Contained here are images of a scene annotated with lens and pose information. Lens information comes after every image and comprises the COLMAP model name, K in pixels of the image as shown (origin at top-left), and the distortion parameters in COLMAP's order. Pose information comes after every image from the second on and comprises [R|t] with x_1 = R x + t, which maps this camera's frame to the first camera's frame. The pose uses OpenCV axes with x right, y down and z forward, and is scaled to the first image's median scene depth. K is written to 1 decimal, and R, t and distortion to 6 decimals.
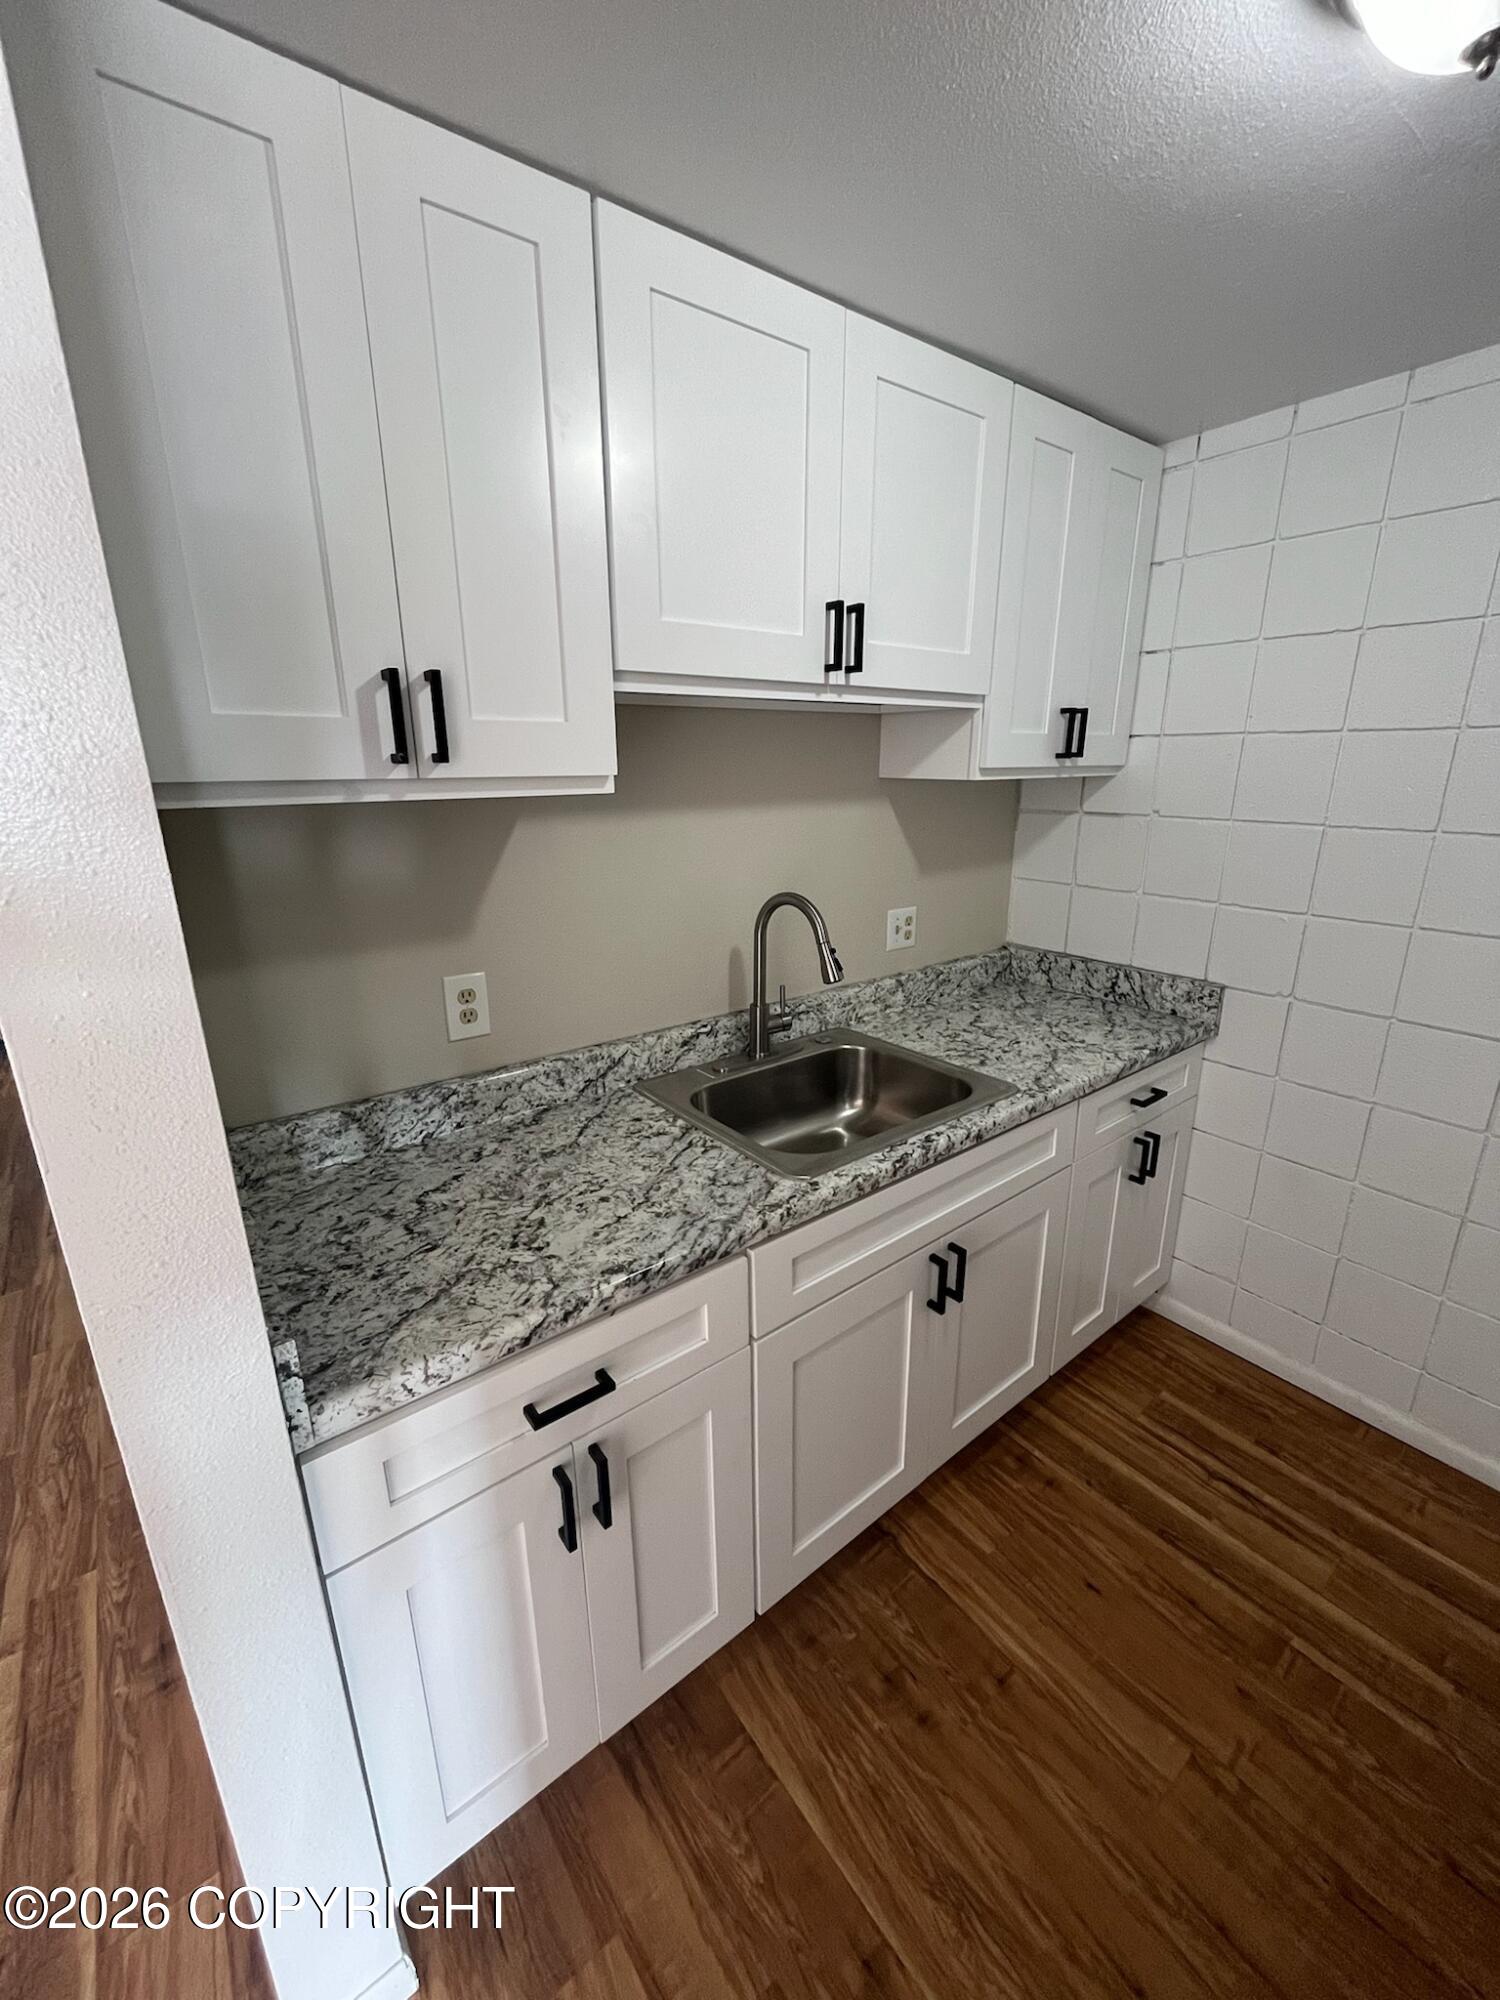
lens RADIAL K [[806.1, 0, 750.5], [0, 806.1, 991.7], [0, 0, 1]] dist [-0.000376, -0.000614]
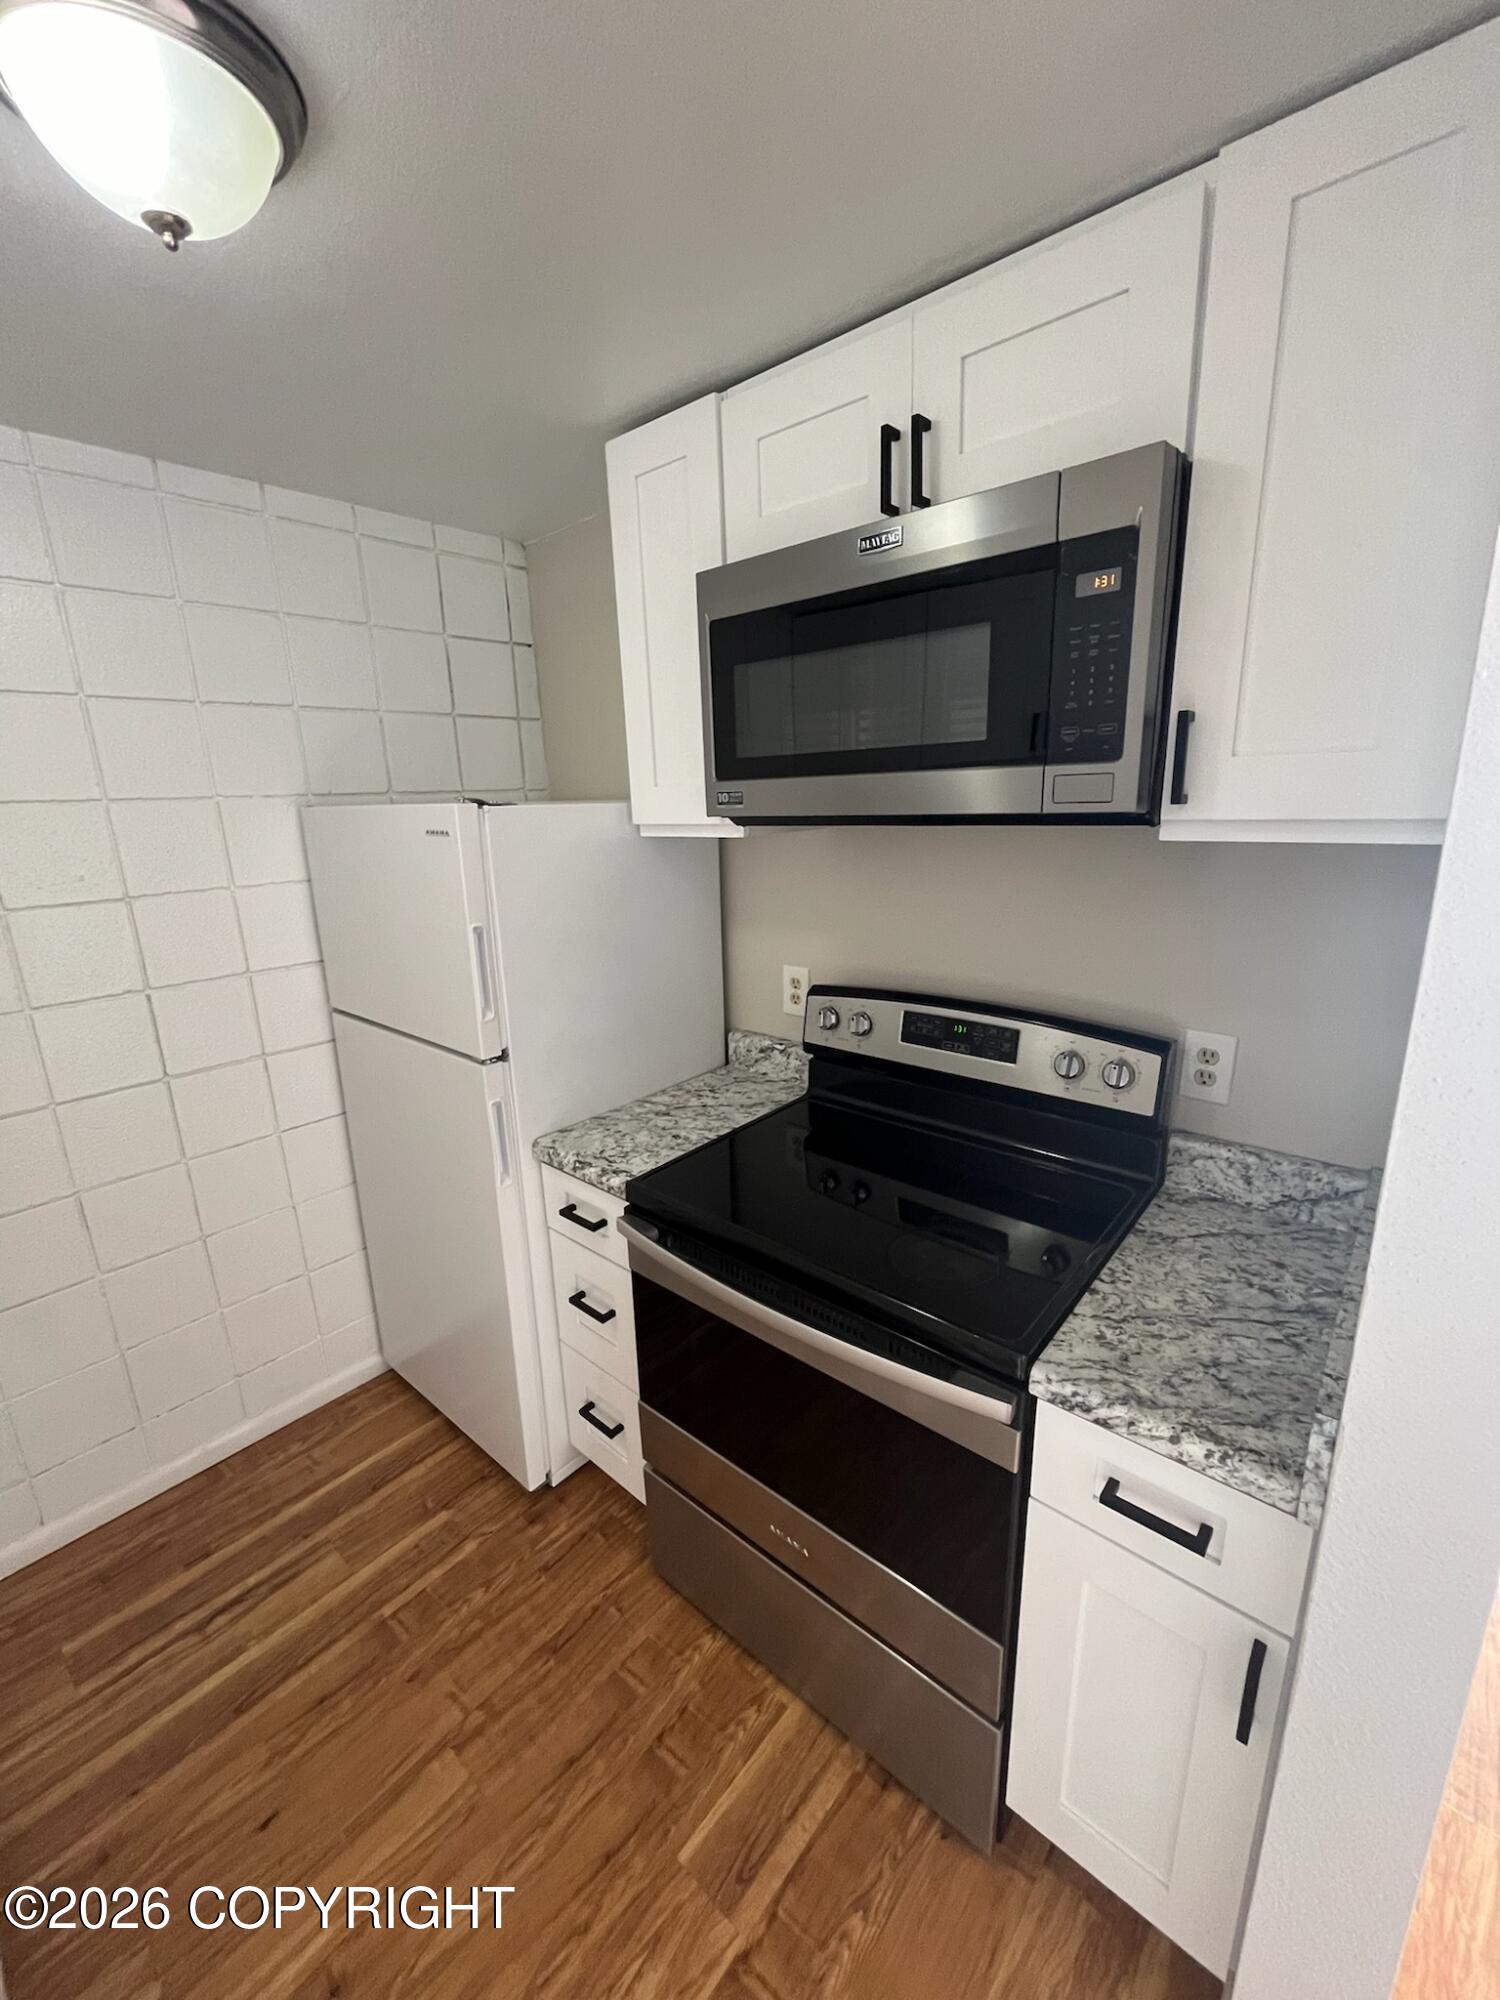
lens RADIAL K [[806.1, 0, 751.6], [0, 806.1, 1009.0], [0, 0, 1]] dist [-0.000376, -0.000614]
pose [[-0.188670, -0.245483, 0.950864, -0.237674], [0.298926, 0.907950, 0.293717, -0.106211], [-0.935439, 0.339654, -0.097922, 0.317682]]
